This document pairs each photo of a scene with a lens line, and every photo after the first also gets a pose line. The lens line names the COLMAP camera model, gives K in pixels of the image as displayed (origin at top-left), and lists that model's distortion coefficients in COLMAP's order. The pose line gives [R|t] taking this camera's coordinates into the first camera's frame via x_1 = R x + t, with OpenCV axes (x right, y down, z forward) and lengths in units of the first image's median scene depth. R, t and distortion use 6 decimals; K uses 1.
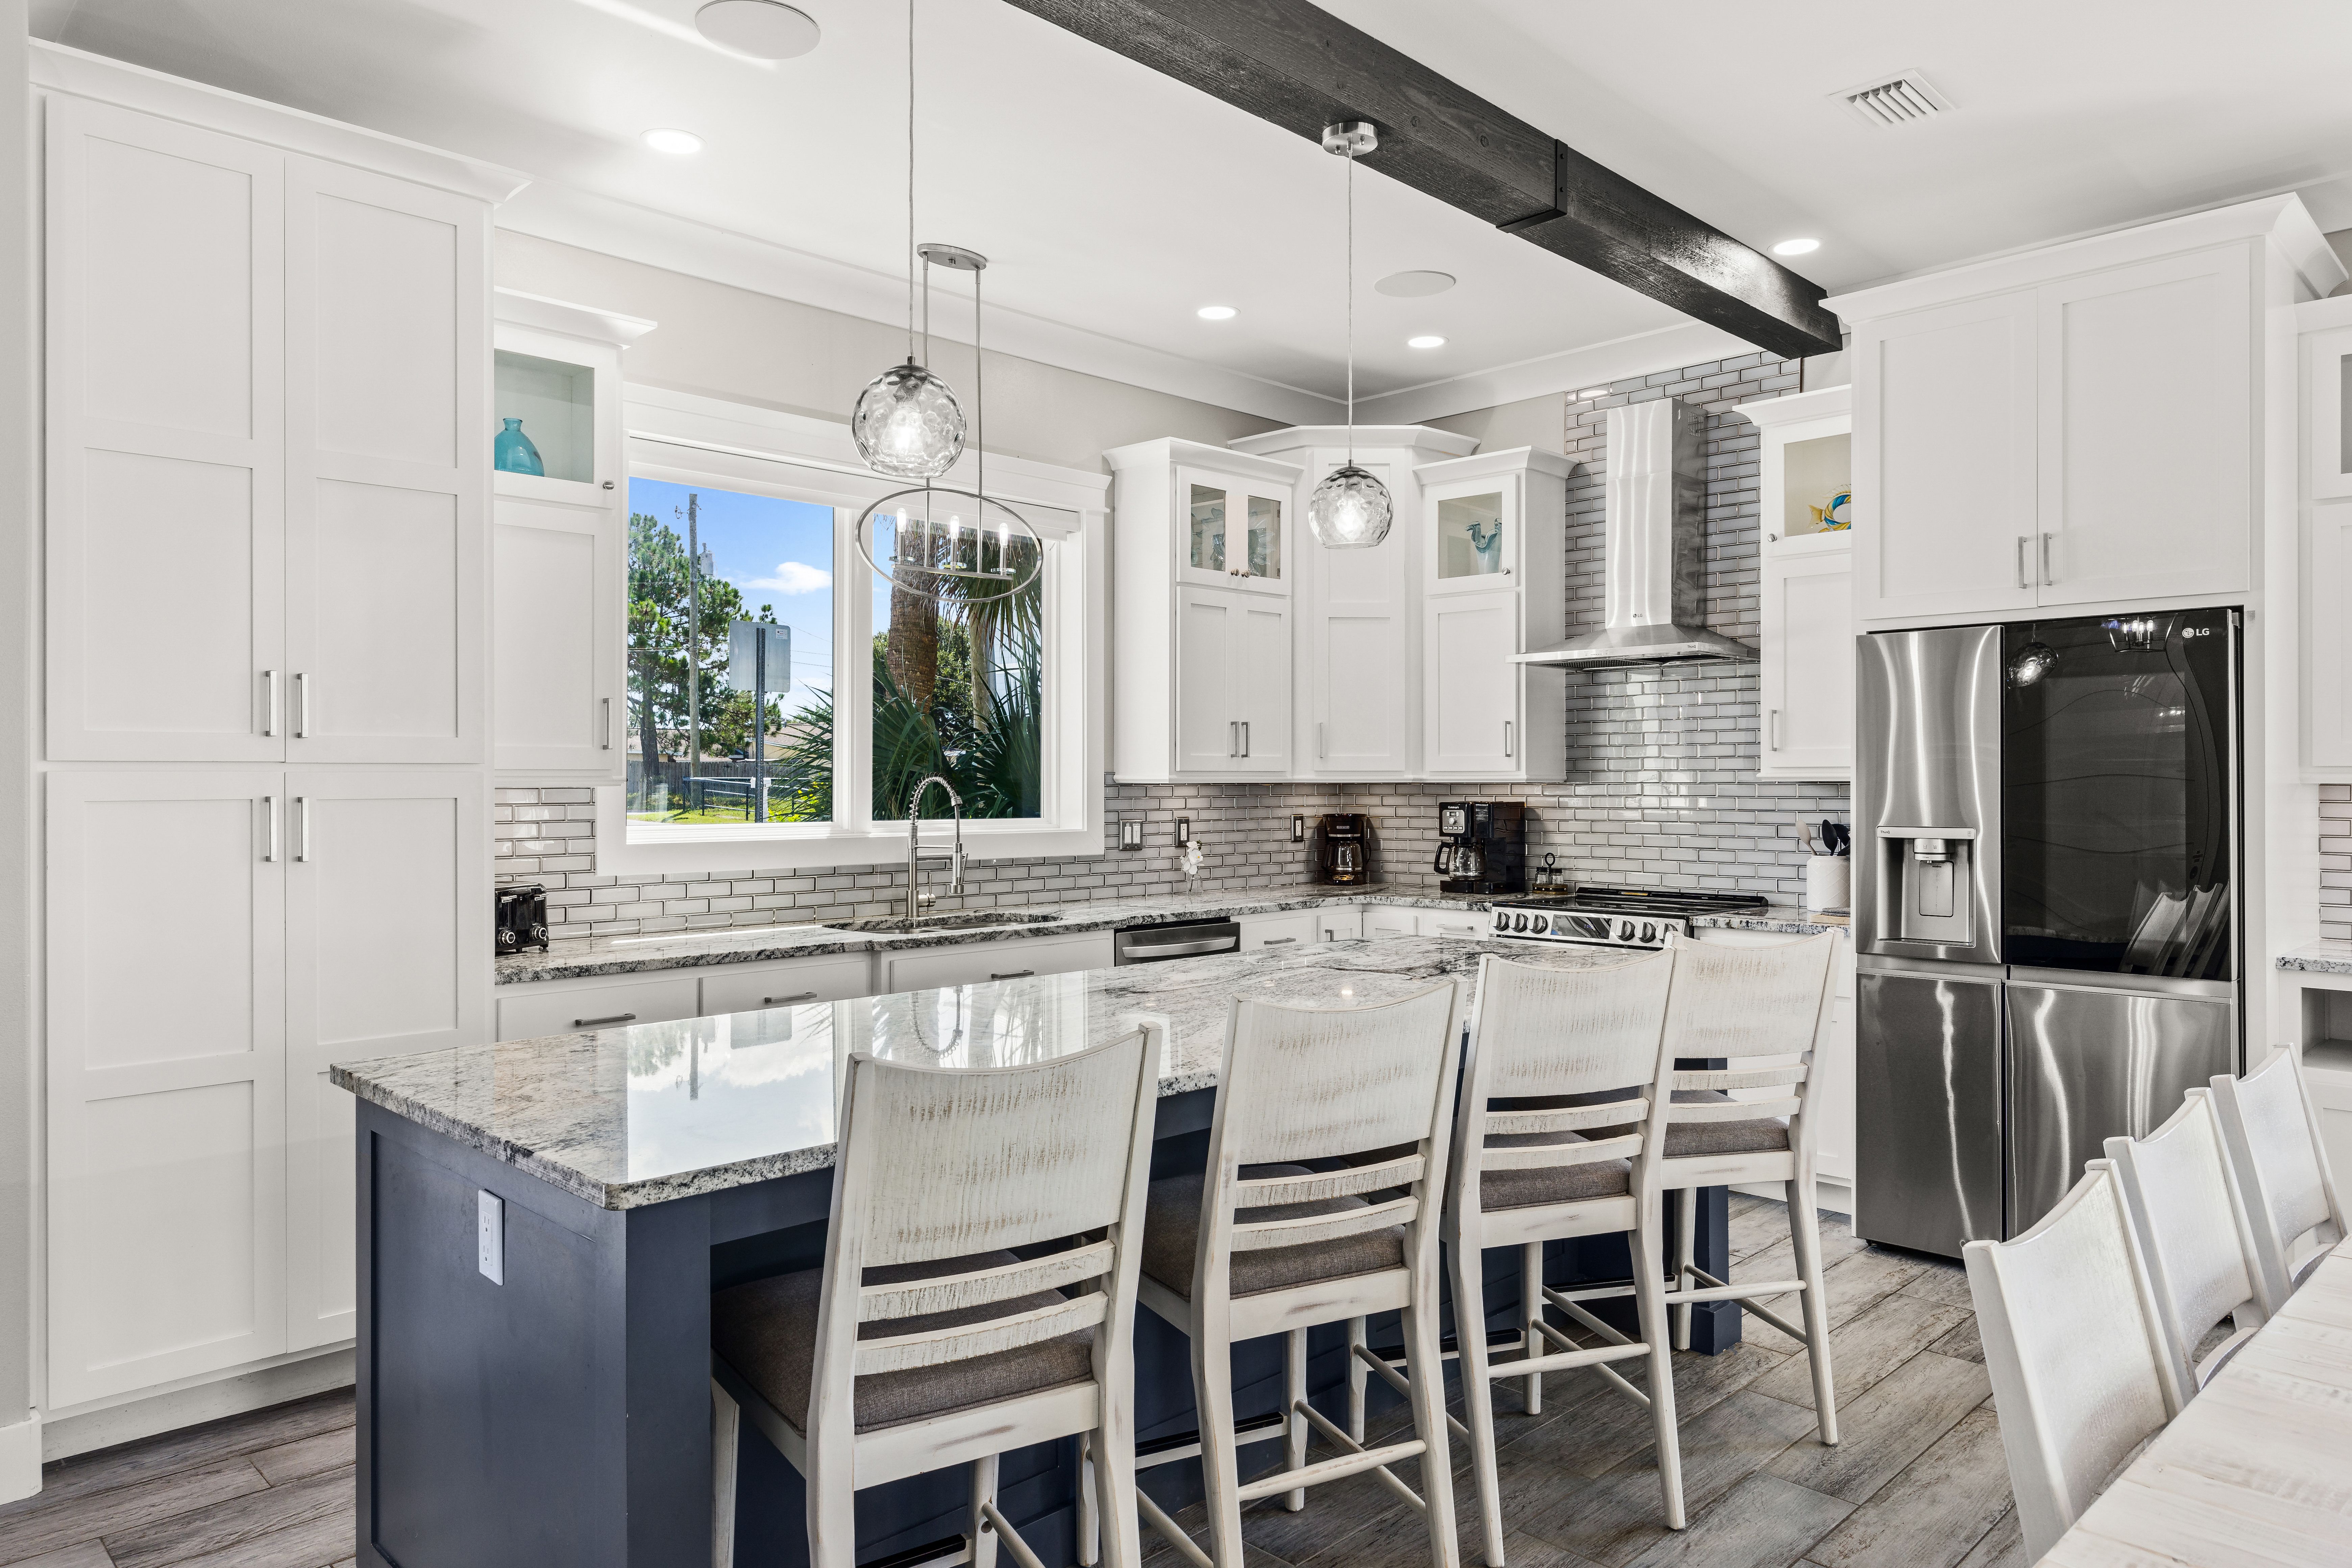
lens RADIAL K [[1501.2, 0, 1184.3], [0, 1501.2, 775.2], [0, 0, 1]] dist [0.000381, 0.000296]
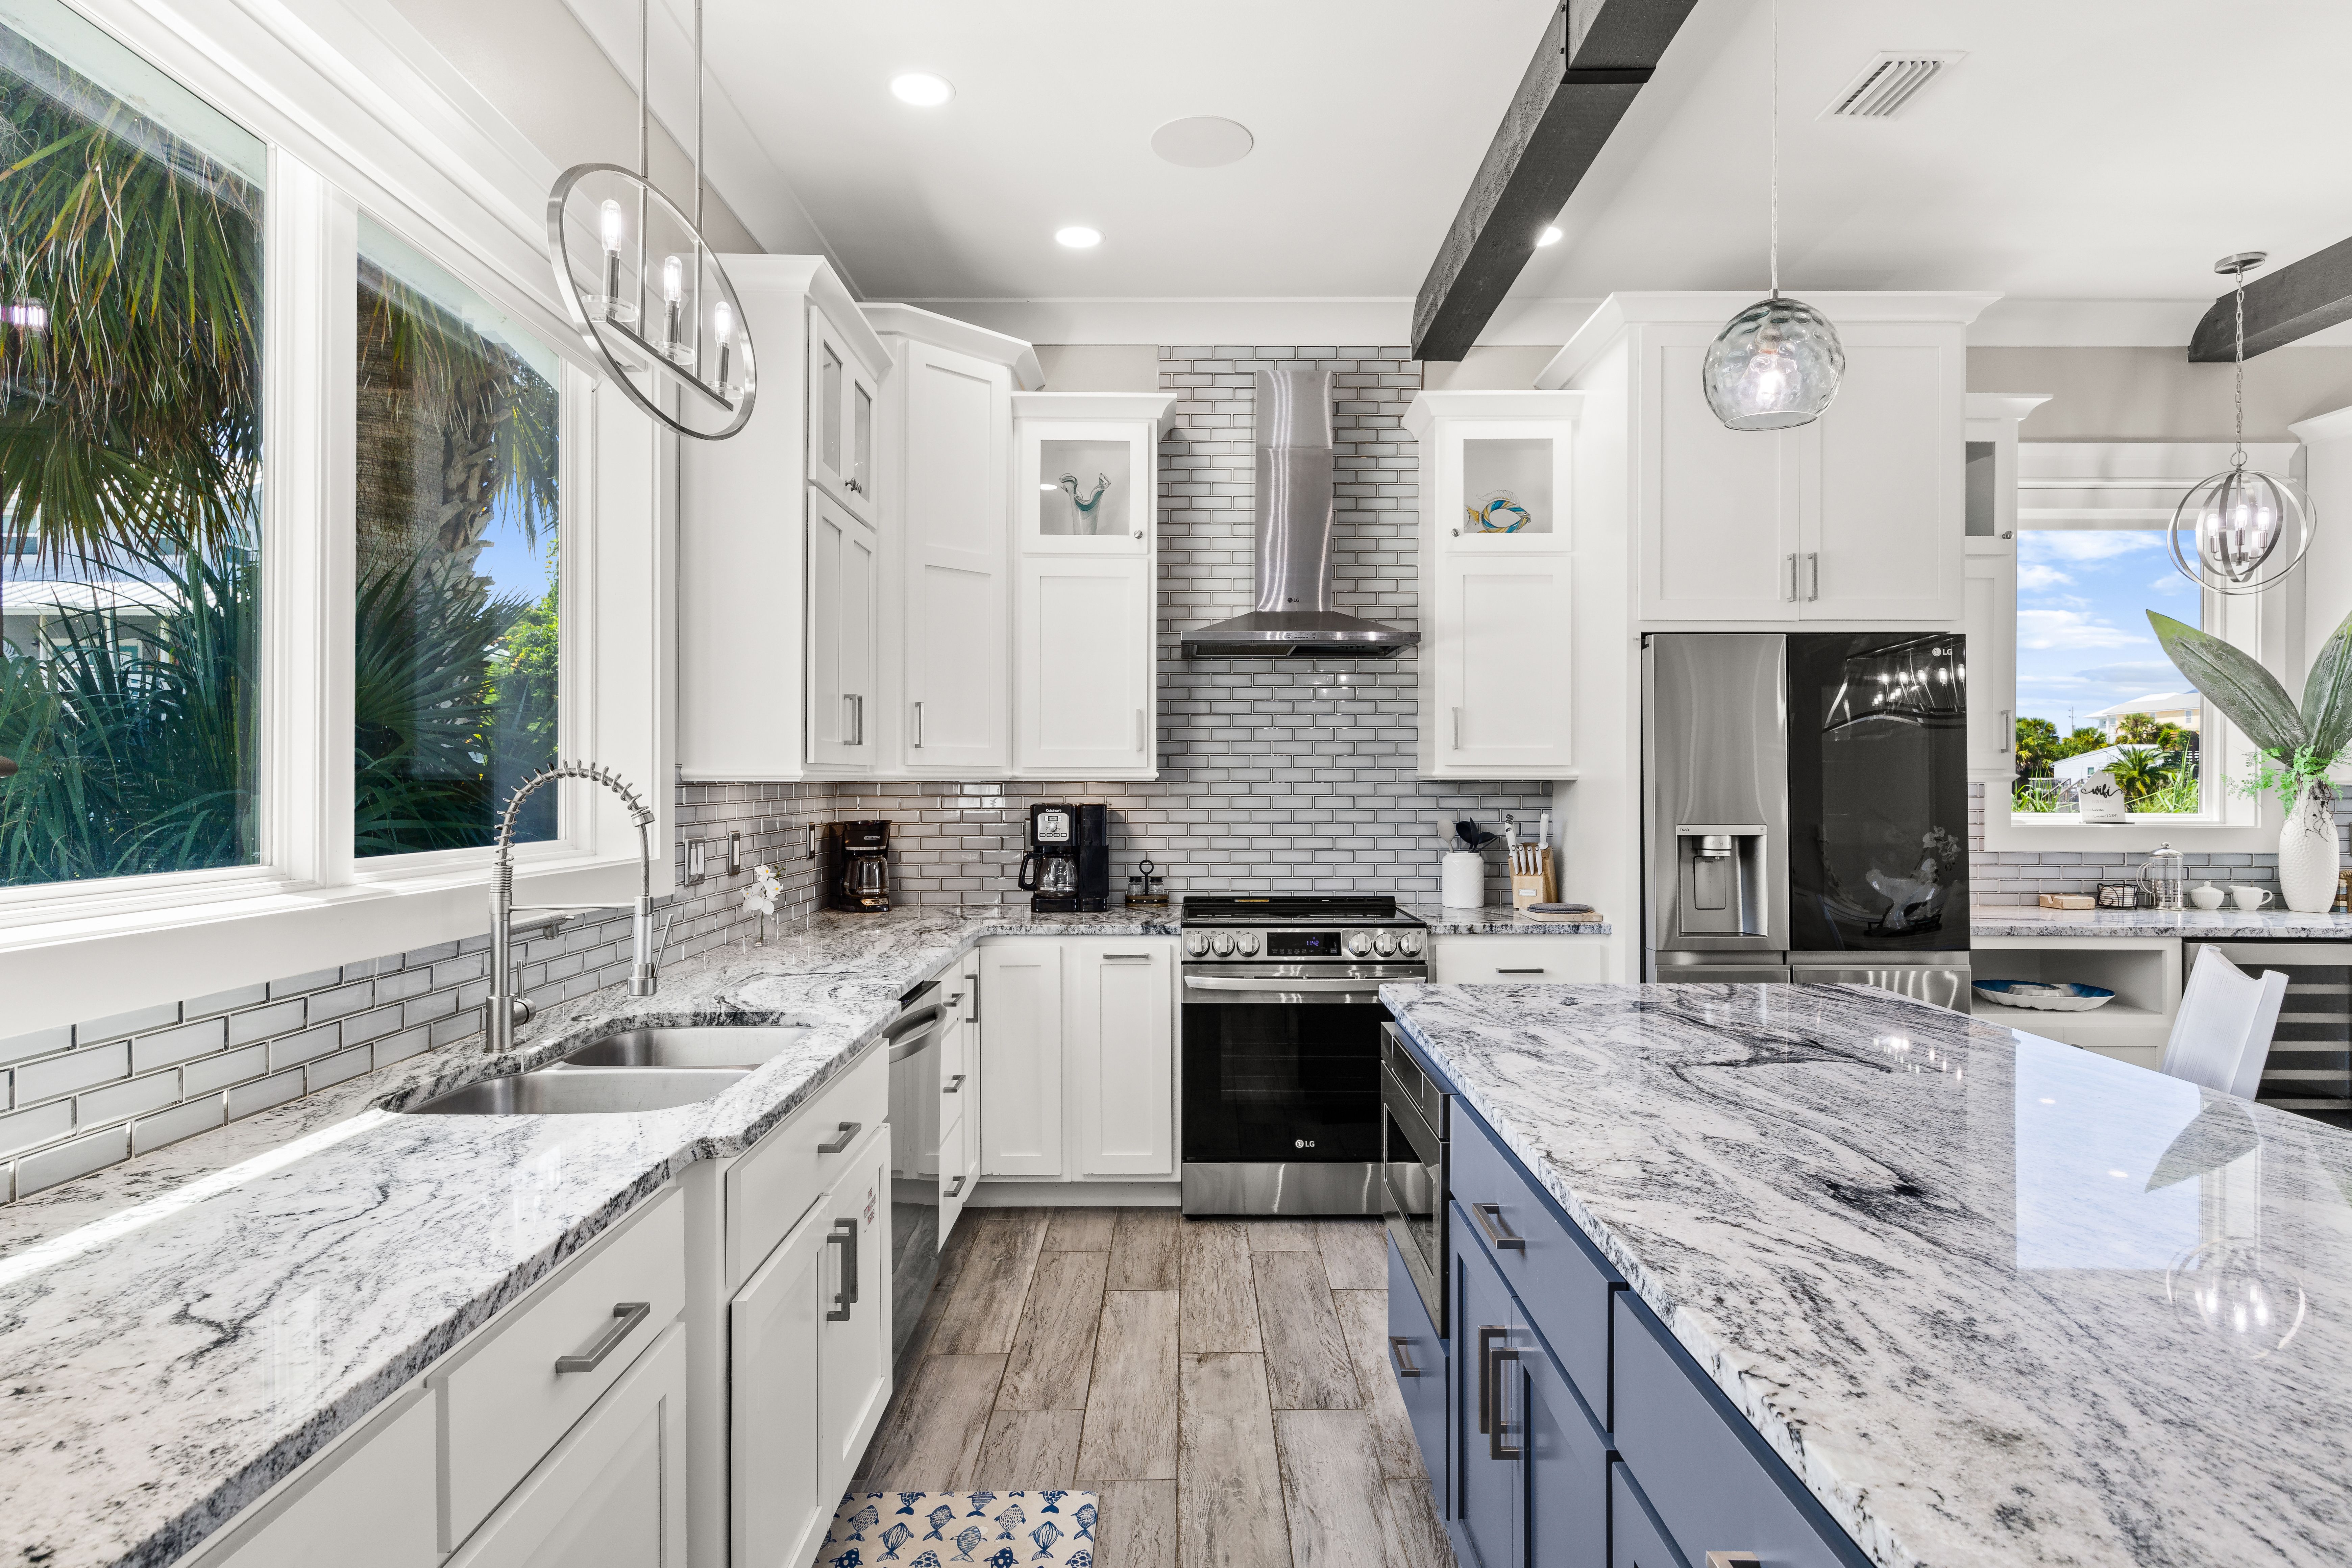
lens RADIAL K [[1245.3, 0, 1171.0], [0, 1245.3, 777.6], [0, 0, 1]] dist [0.001402, 0.000500]
pose [[0.705622, 0.003113, 0.708581, -0.268133], [-0.004252, 0.999991, -0.000159, 0.002950], [-0.708575, -0.002901, 0.705629, 0.469154]]
